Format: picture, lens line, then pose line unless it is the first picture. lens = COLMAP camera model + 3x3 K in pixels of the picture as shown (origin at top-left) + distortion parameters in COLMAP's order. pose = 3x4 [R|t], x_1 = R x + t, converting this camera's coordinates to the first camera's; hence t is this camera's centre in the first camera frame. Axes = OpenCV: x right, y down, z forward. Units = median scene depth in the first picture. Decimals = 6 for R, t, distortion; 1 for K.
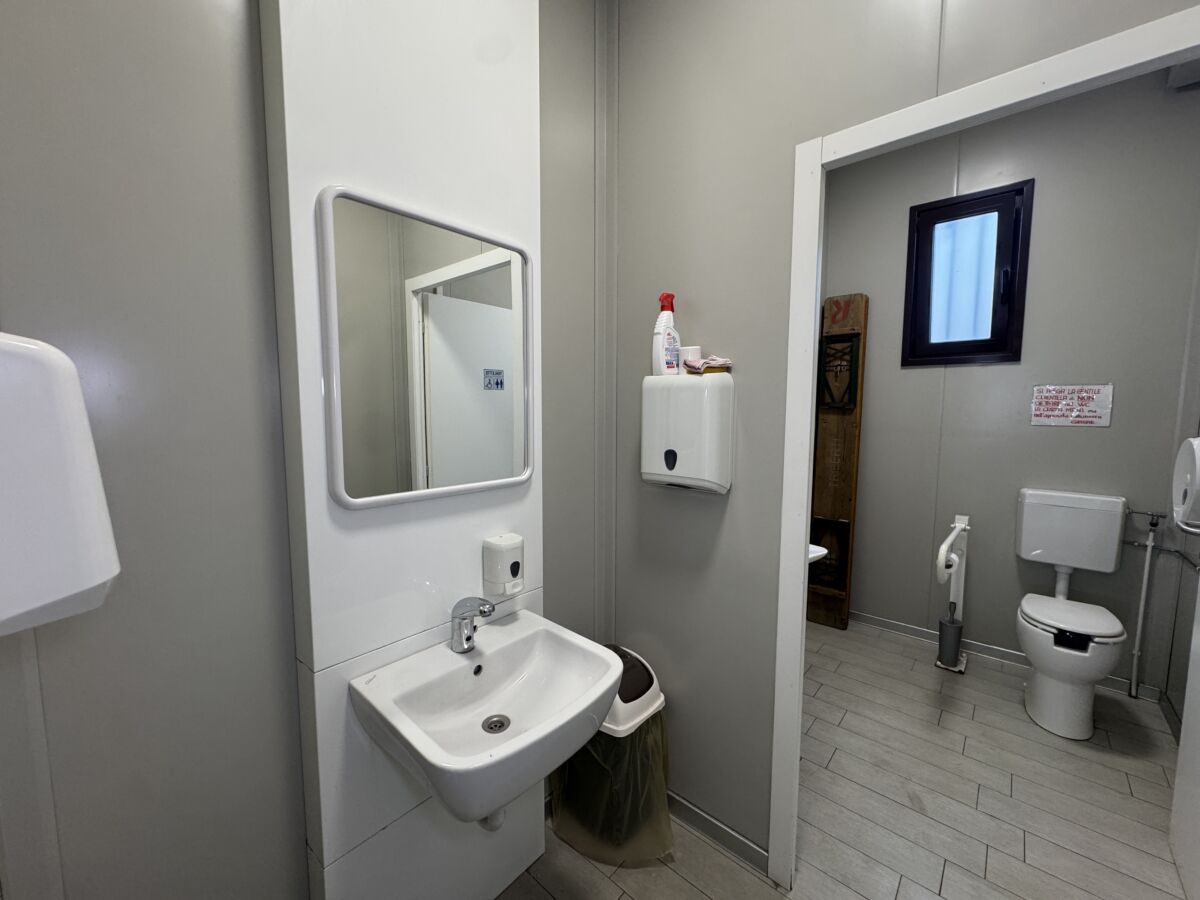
lens RADIAL K [[475.9, 0, 598.3], [0, 475.9, 449.2], [0, 0, 1]] dist [-0.003676, 0.000697]
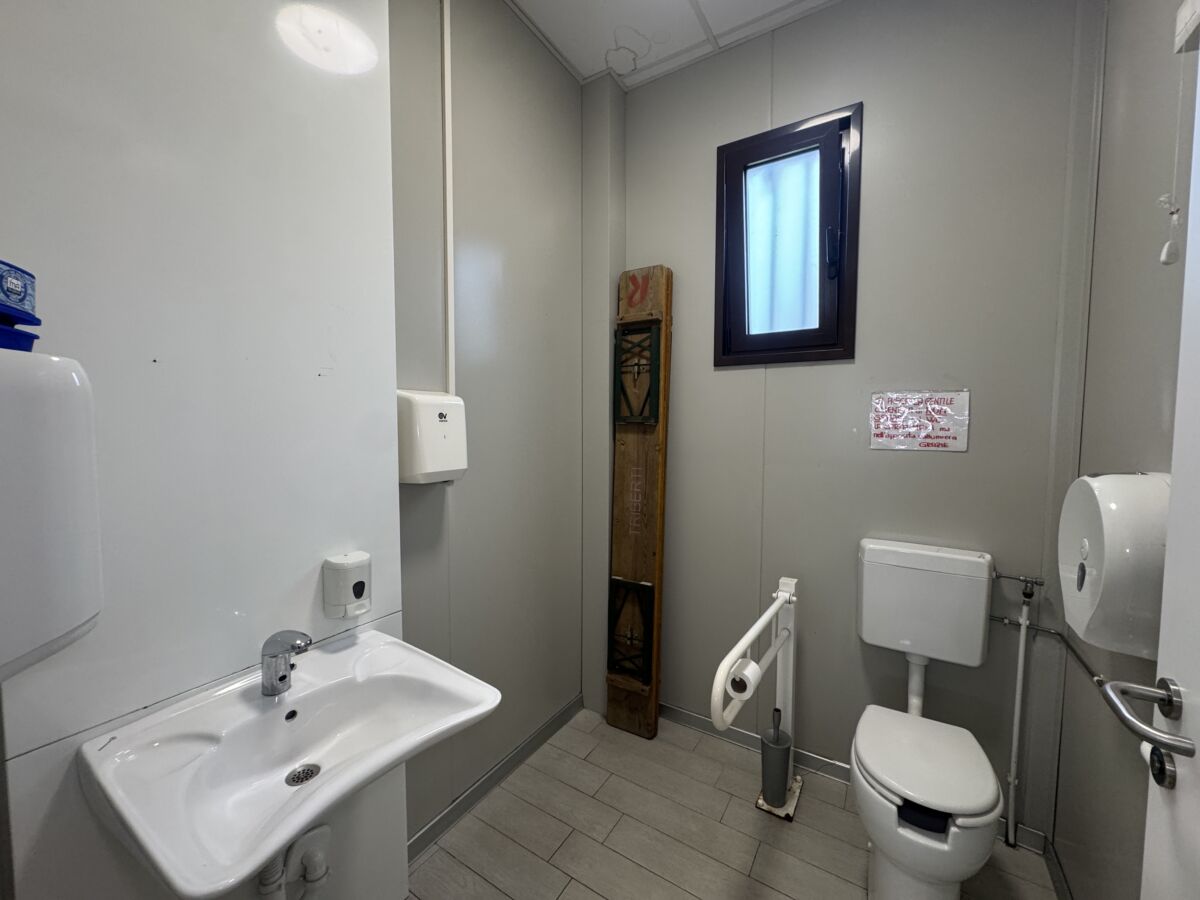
lens RADIAL K [[475.9, 0, 598.3], [0, 475.9, 449.2], [0, 0, 1]] dist [-0.003676, 0.000697]
pose [[0.987364, -0.005590, 0.158367, 0.391333], [0.011040, 0.999376, -0.033556, -0.030329], [-0.158081, 0.034880, 0.986810, 0.359066]]
